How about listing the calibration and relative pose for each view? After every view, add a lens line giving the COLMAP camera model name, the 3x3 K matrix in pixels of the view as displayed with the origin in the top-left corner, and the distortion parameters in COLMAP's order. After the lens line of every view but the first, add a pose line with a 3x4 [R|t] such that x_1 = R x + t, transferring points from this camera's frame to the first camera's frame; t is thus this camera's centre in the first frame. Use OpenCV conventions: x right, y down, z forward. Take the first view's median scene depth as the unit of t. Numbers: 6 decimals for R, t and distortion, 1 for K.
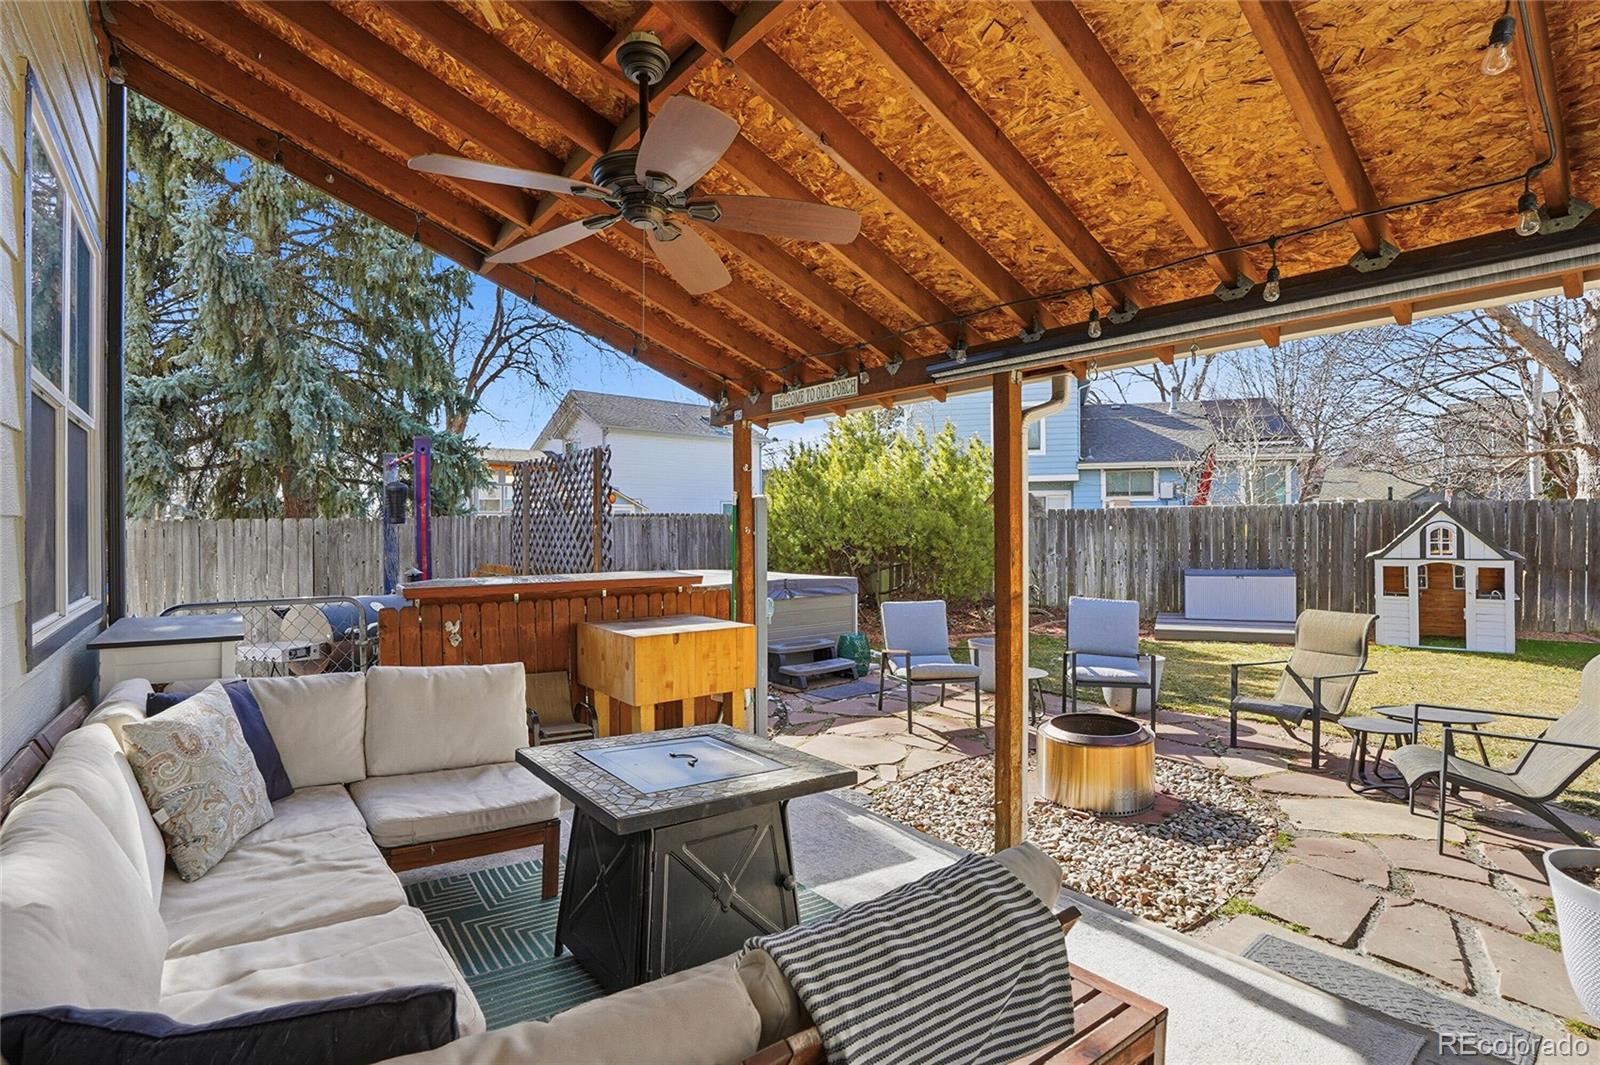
lens RADIAL K [[754.3, 0, 799.7], [0, 754.3, 532.4], [0, 0, 1]] dist [-0.022020, 0.000360]
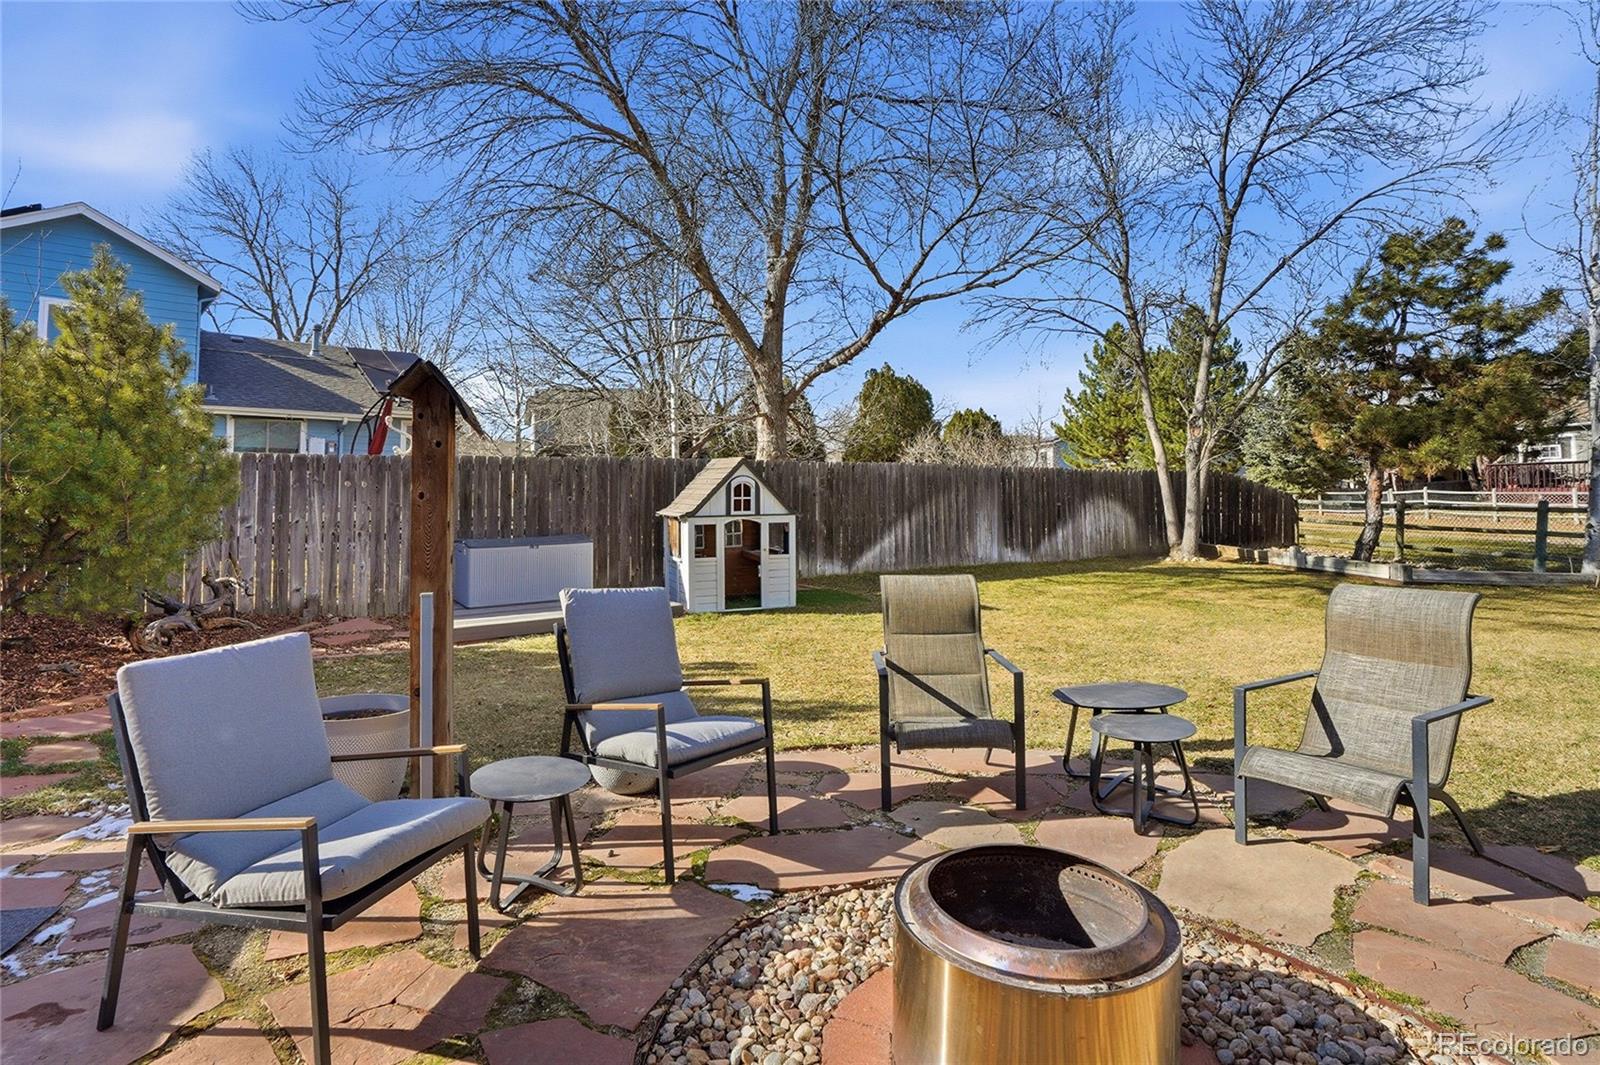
lens RADIAL K [[813.6, 0, 780.0], [0, 813.6, 455.1], [0, 0, 1]] dist [-0.041257, 0.014003]
pose [[0.489130, 0.047967, 0.870891, -0.033918], [0.009615, 0.998129, -0.060376, 0.021322], [-0.872158, 0.037905, 0.487754, 0.439133]]
